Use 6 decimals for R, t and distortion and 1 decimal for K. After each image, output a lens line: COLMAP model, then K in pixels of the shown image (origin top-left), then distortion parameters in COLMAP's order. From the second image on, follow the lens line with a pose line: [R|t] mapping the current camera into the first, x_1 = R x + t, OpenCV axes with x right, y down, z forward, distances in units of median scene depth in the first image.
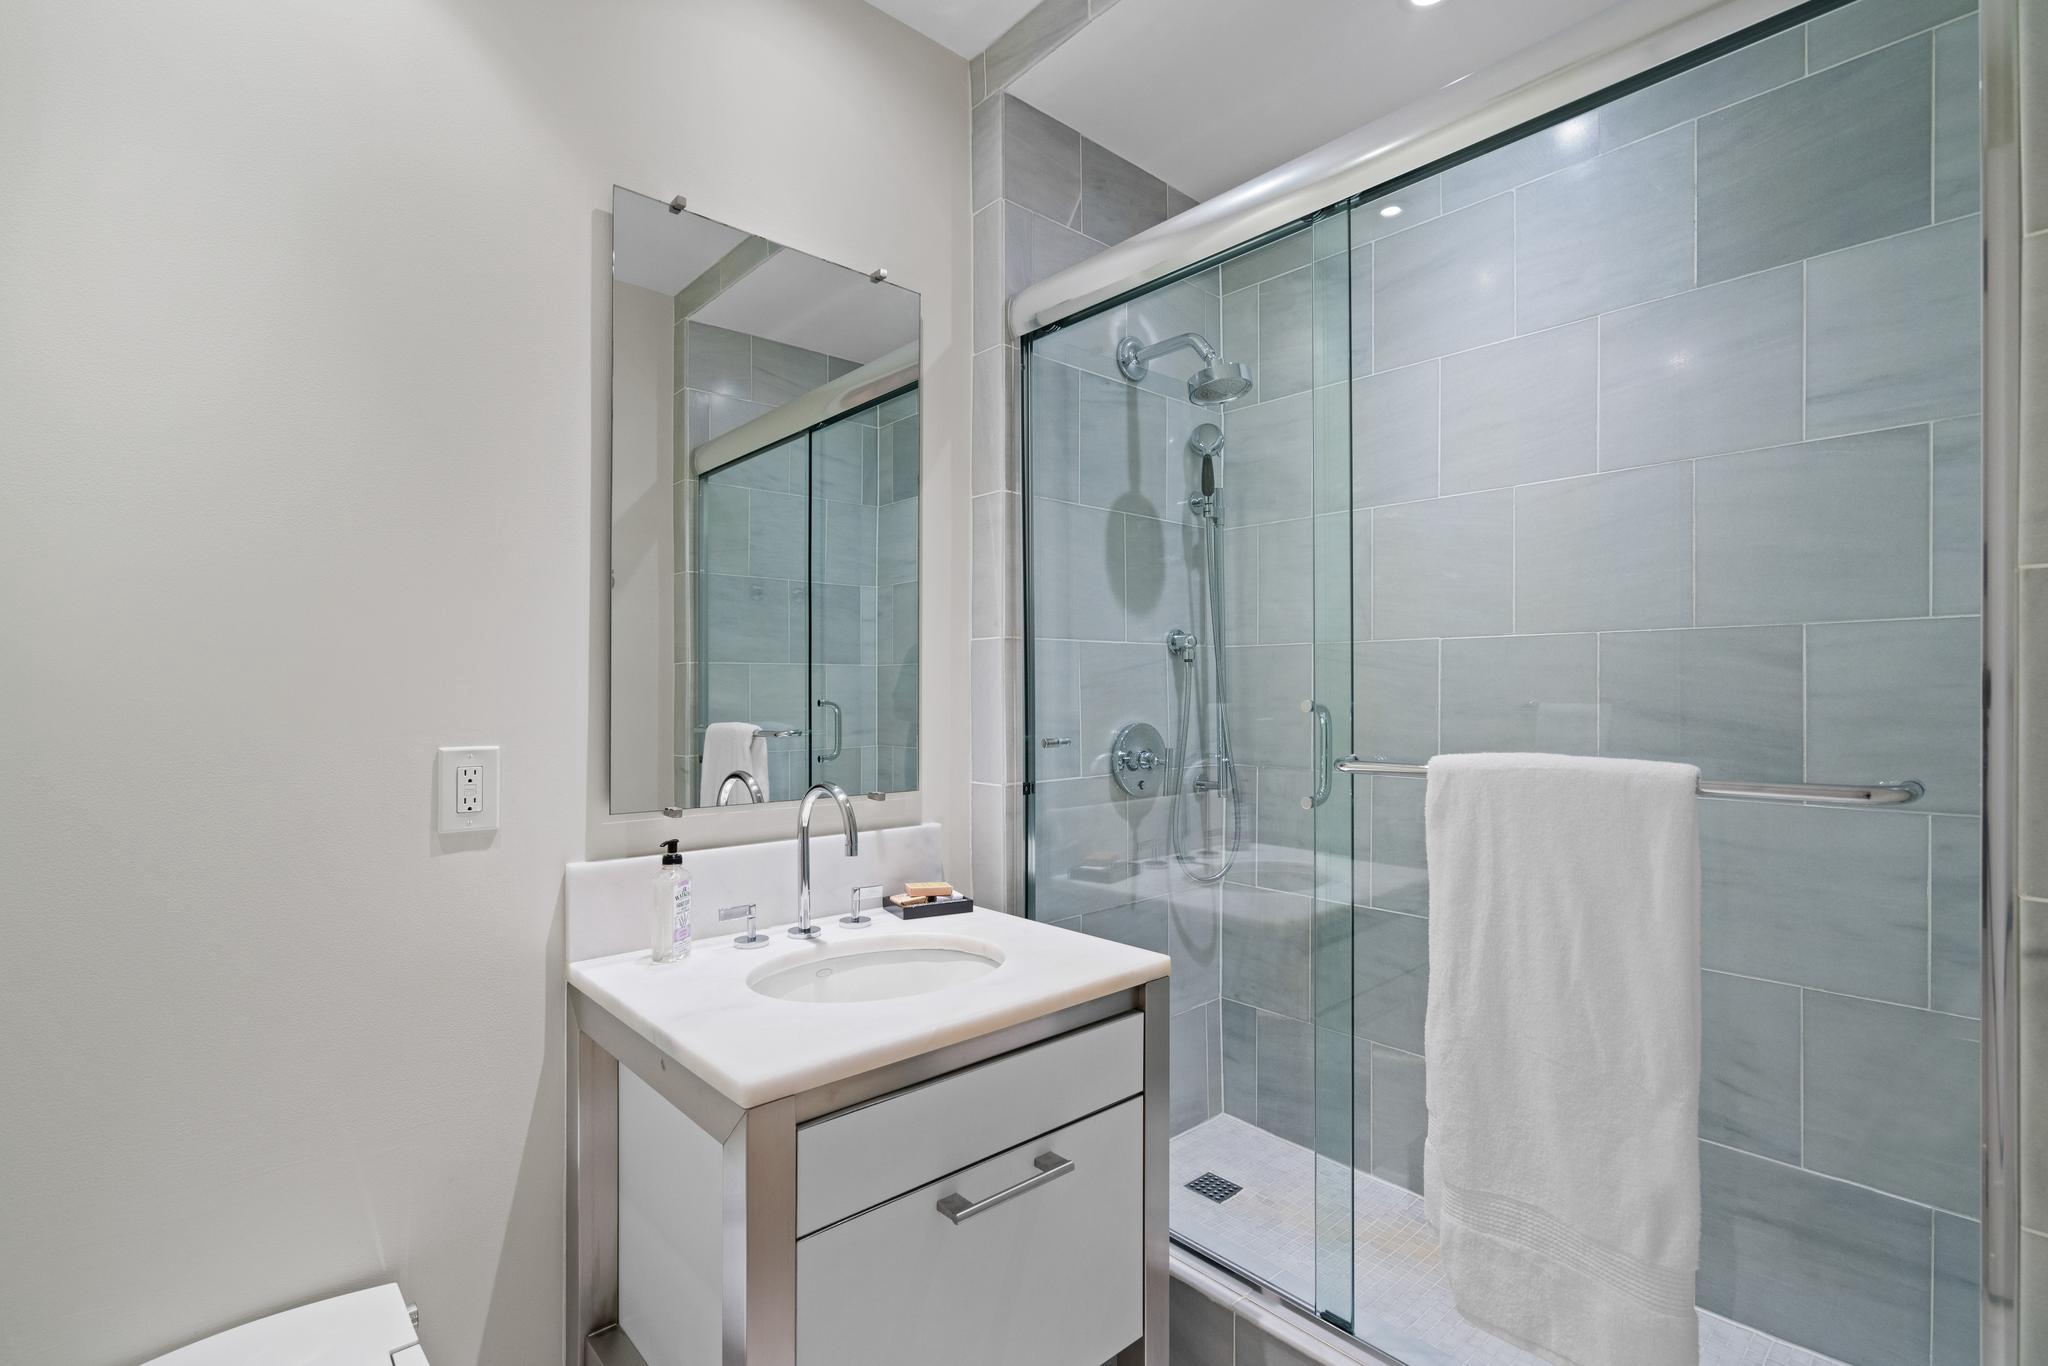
lens RADIAL K [[940.8, 0, 1021.9], [0, 940.8, 693.6], [0, 0, 1]] dist [-0.008587, 0.004340]
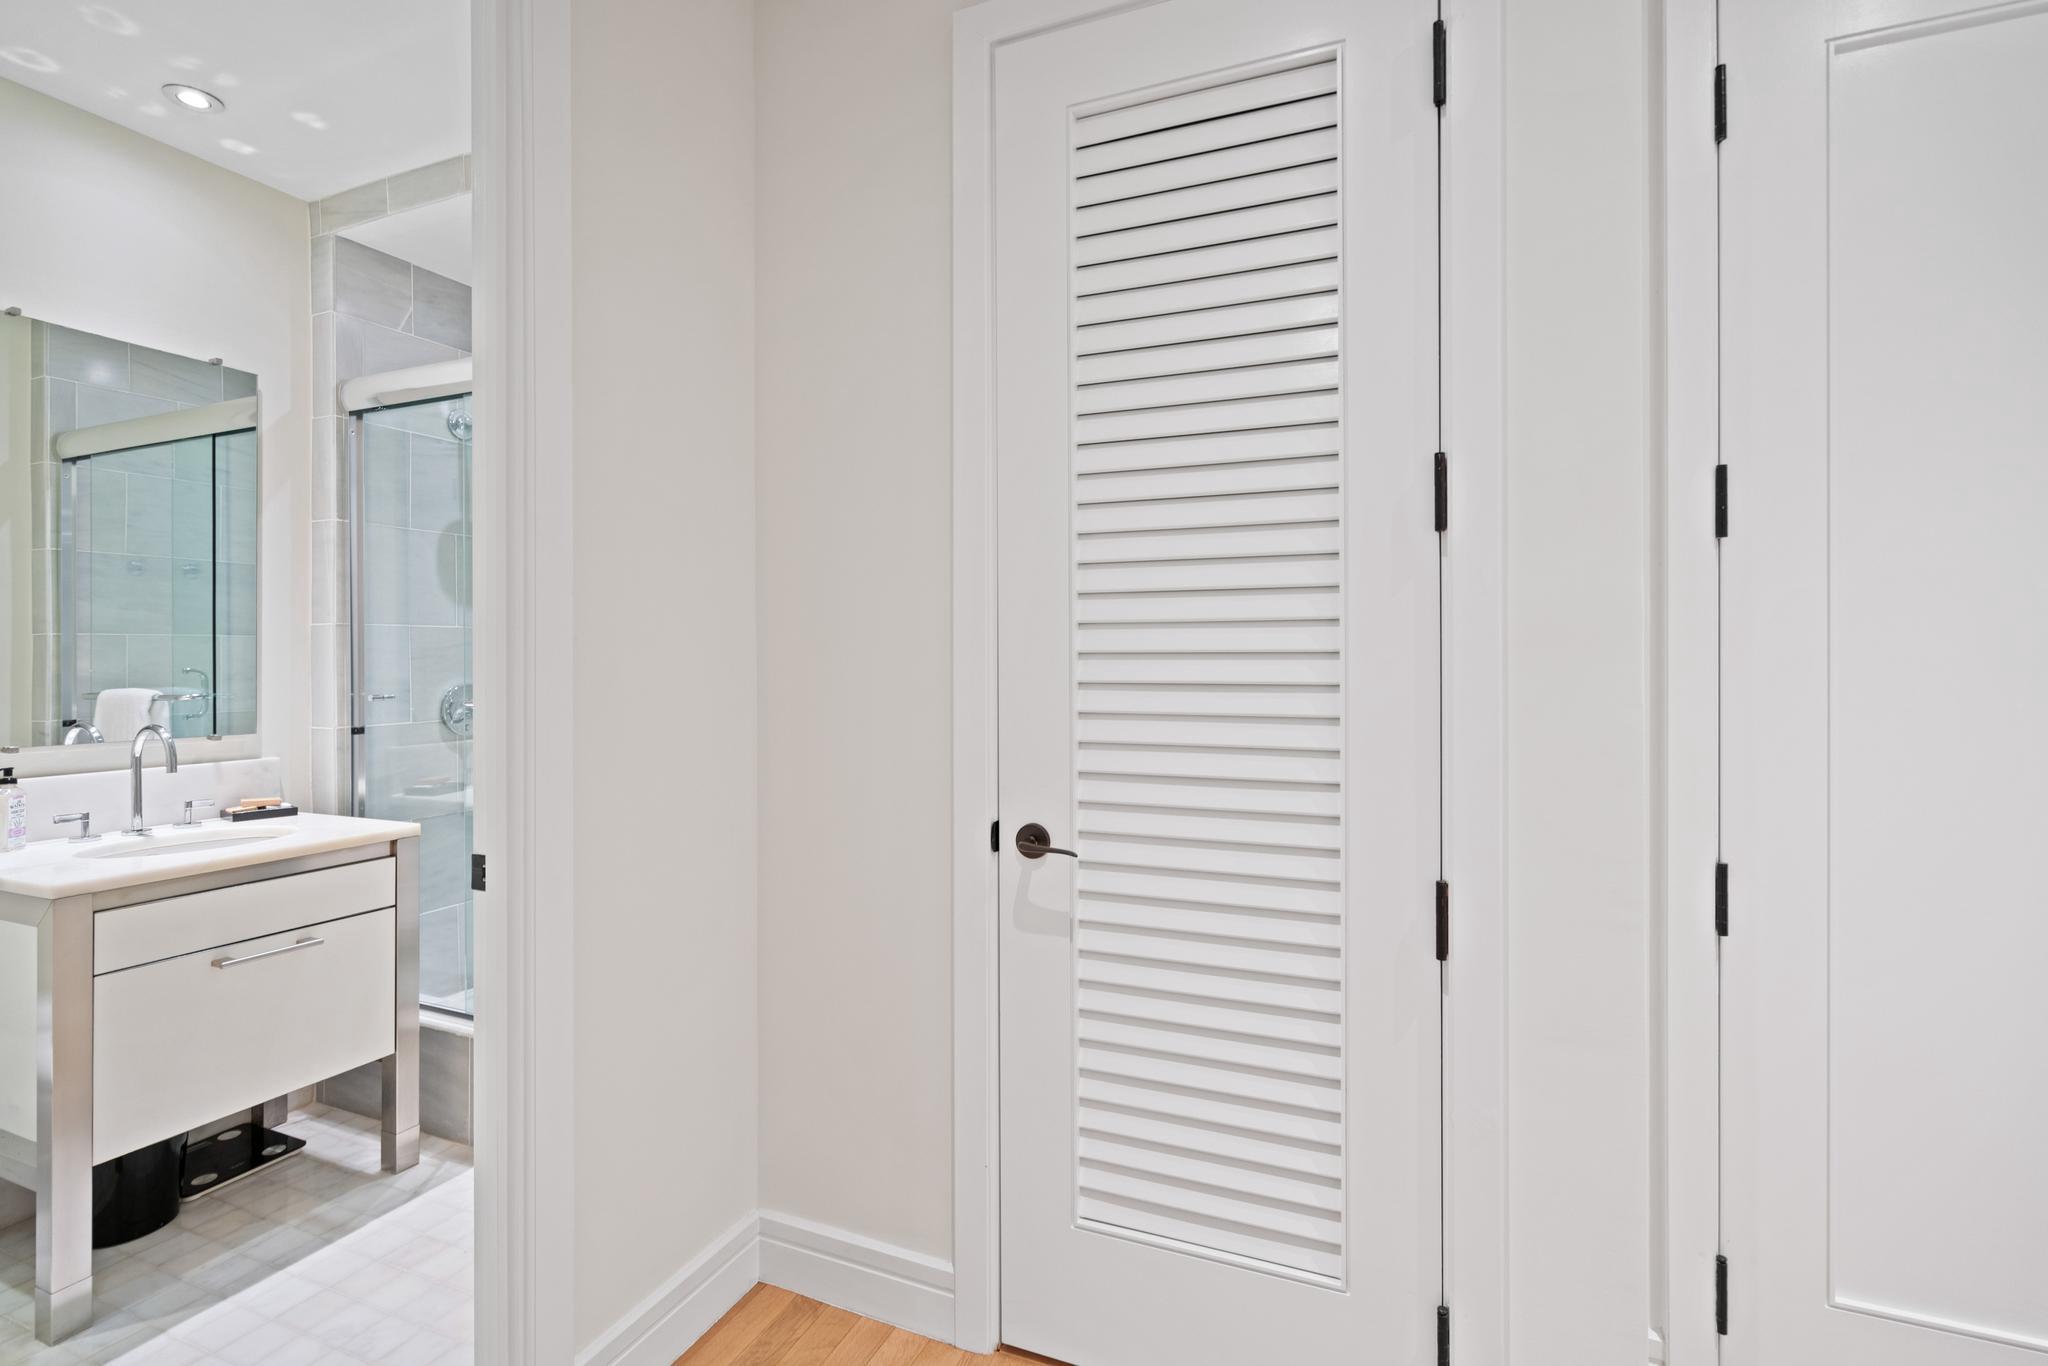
lens RADIAL K [[936.1, 0, 1018.6], [0, 936.1, 661.4], [0, 0, 1]] dist [-0.000928, 0.000685]
pose [[0.906240, -0.001591, 0.422761, 0.308954], [-0.001781, 0.999970, 0.007581, -0.015561], [-0.422760, -0.007624, 0.906210, -0.691652]]
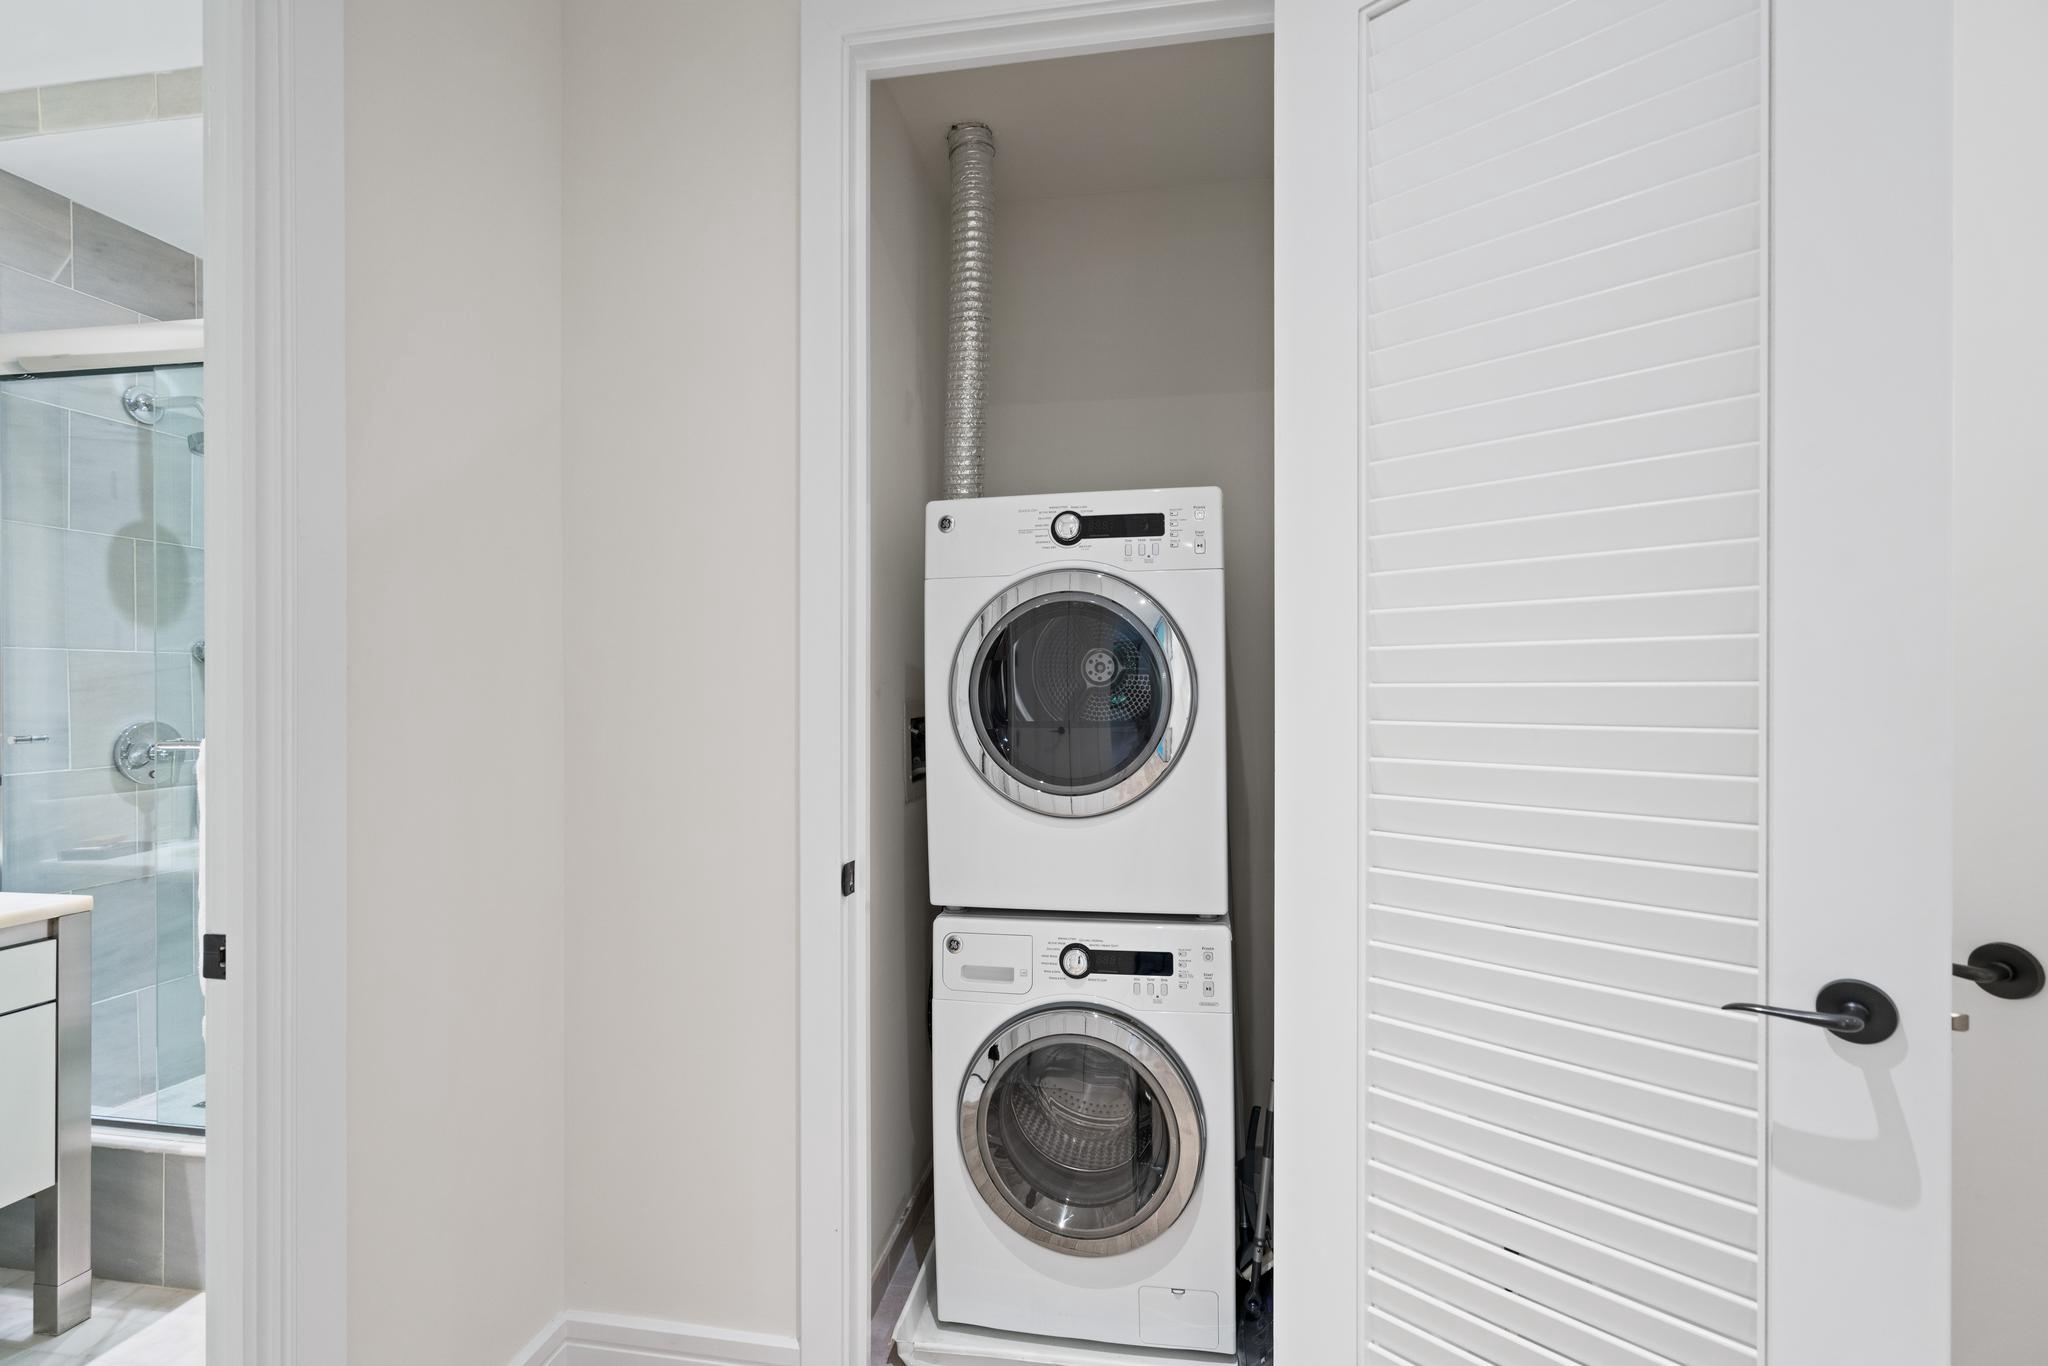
lens RADIAL K [[940.8, 0, 1021.9], [0, 940.8, 693.6], [0, 0, 1]] dist [-0.008587, 0.004340]
pose [[0.780895, -0.002274, 0.624658, 0.265568], [-0.003894, 0.999956, 0.008509, -0.017870], [-0.624650, -0.009077, 0.780852, -0.635127]]
